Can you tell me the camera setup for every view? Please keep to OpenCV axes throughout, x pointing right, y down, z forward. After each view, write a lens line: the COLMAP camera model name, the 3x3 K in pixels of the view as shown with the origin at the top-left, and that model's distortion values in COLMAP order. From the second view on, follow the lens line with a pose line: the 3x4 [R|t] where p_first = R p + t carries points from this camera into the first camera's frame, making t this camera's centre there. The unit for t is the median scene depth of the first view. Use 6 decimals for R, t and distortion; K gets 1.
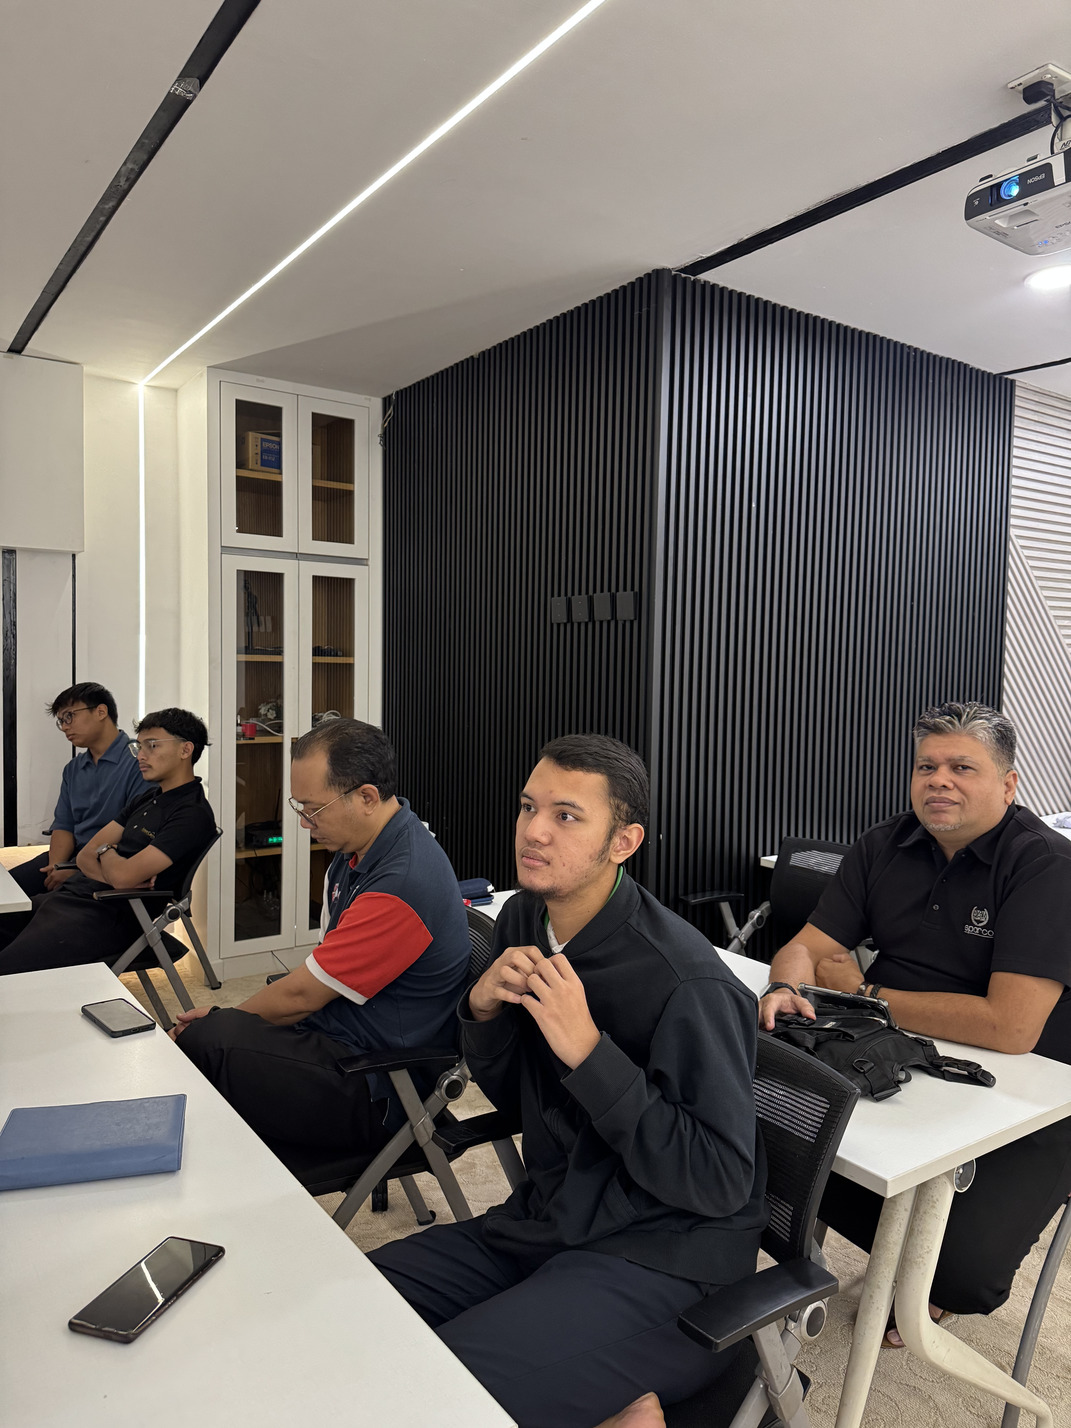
lens RADIAL K [[1011.6, 0, 535.5], [0, 1011.6, 714.0], [0, 0, 1]] dist [0.093881, -0.002167]
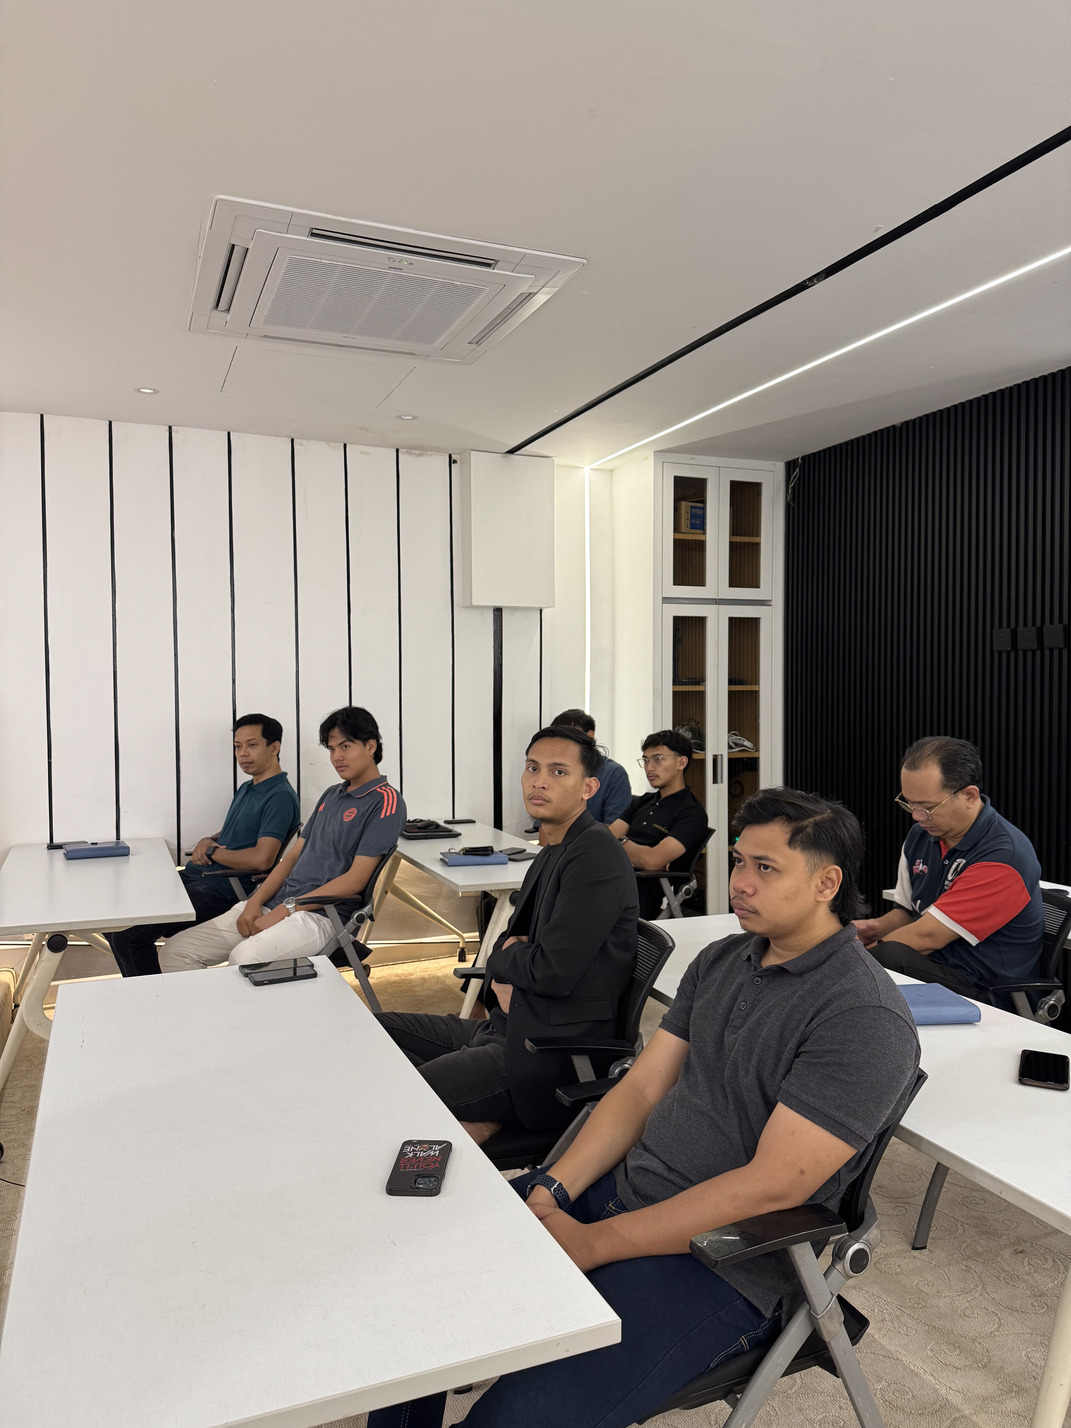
lens RADIAL K [[1011.6, 0, 535.5], [0, 1011.6, 714.0], [0, 0, 1]] dist [0.093881, -0.002167]
pose [[0.972557, -0.012047, -0.232354, -0.168187], [0.007481, 0.999761, -0.020522, -0.001245], [0.232546, 0.018221, 0.972415, -0.199797]]
